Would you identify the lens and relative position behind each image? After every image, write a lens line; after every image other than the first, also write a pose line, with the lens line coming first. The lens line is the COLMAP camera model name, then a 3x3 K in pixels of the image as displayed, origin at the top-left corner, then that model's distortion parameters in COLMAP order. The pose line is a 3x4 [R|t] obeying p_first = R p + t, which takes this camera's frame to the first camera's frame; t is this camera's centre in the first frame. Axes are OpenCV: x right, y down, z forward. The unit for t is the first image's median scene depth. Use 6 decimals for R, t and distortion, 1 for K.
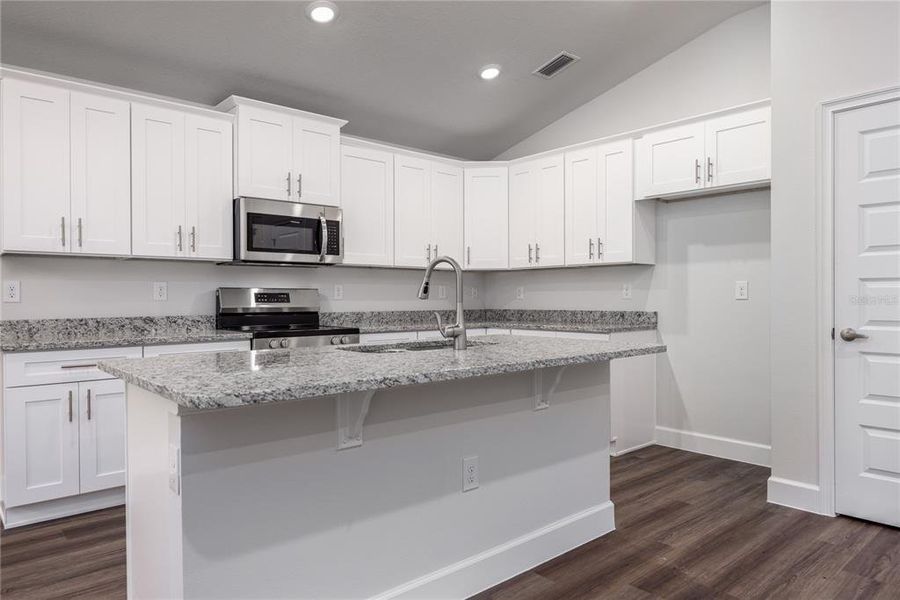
lens RADIAL K [[568.9, 0, 441.2], [0, 568.9, 304.8], [0, 0, 1]] dist [0.006123, 0.000854]
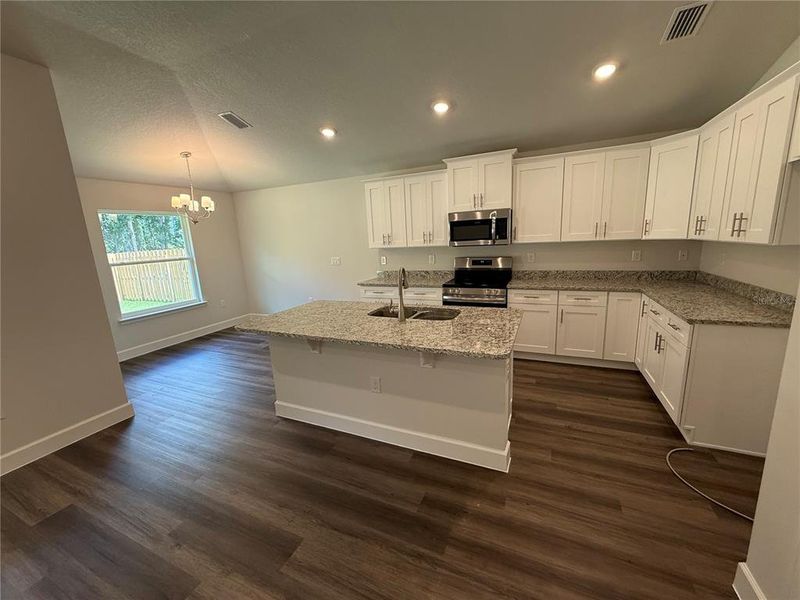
lens RADIAL K [[312.3, 0, 413.8], [0, 312.3, 297.4], [0, 0, 1]] dist [0.002387, 0.000571]
pose [[0.447659, 0.157432, -0.880237, 0.523335], [0.031708, 0.980966, 0.191573, -0.104236], [0.893642, -0.113670, 0.434146, 0.352948]]
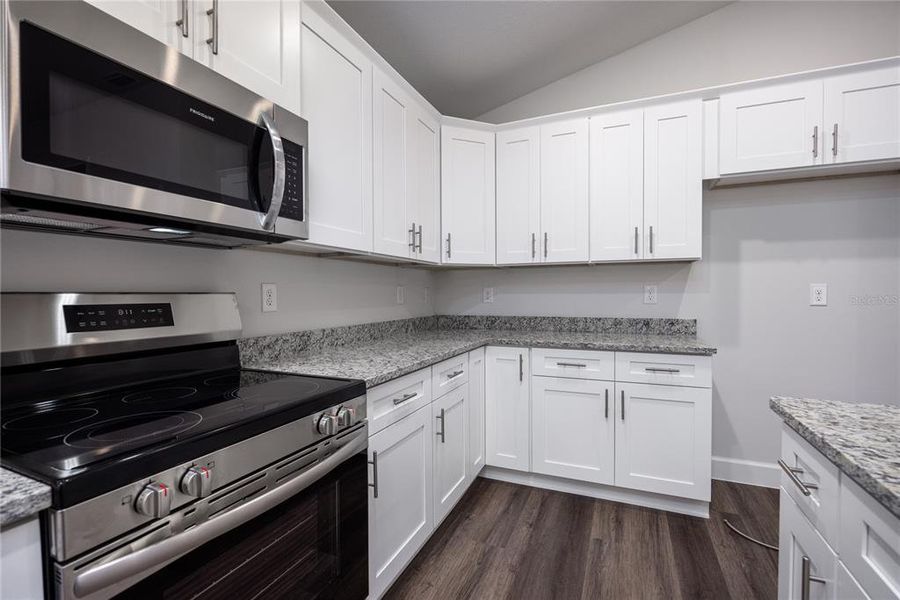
lens RADIAL K [[406.5, 0, 454.6], [0, 406.5, 301.2], [0, 0, 1]] dist [-0.004707, 0.001203]
pose [[0.901422, -0.010700, 0.432808, -0.214006], [0.007090, 0.999925, 0.009953, -0.024462], [-0.432883, -0.005903, 0.901431, 0.655011]]
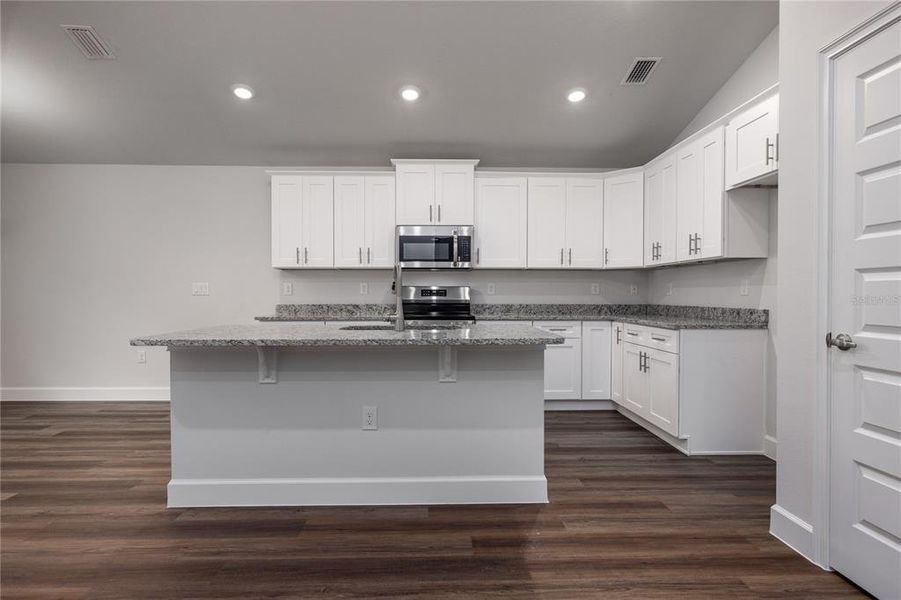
lens RADIAL K [[459.7, 0, 455.7], [0, 459.7, 303.1], [0, 0, 1]] dist [0.001631, 0.000416]
pose [[0.785197, 0.016485, -0.619026, 0.471189], [-0.011145, 0.999860, 0.012490, -0.001917], [0.619146, -0.002908, 0.785271, 0.125951]]
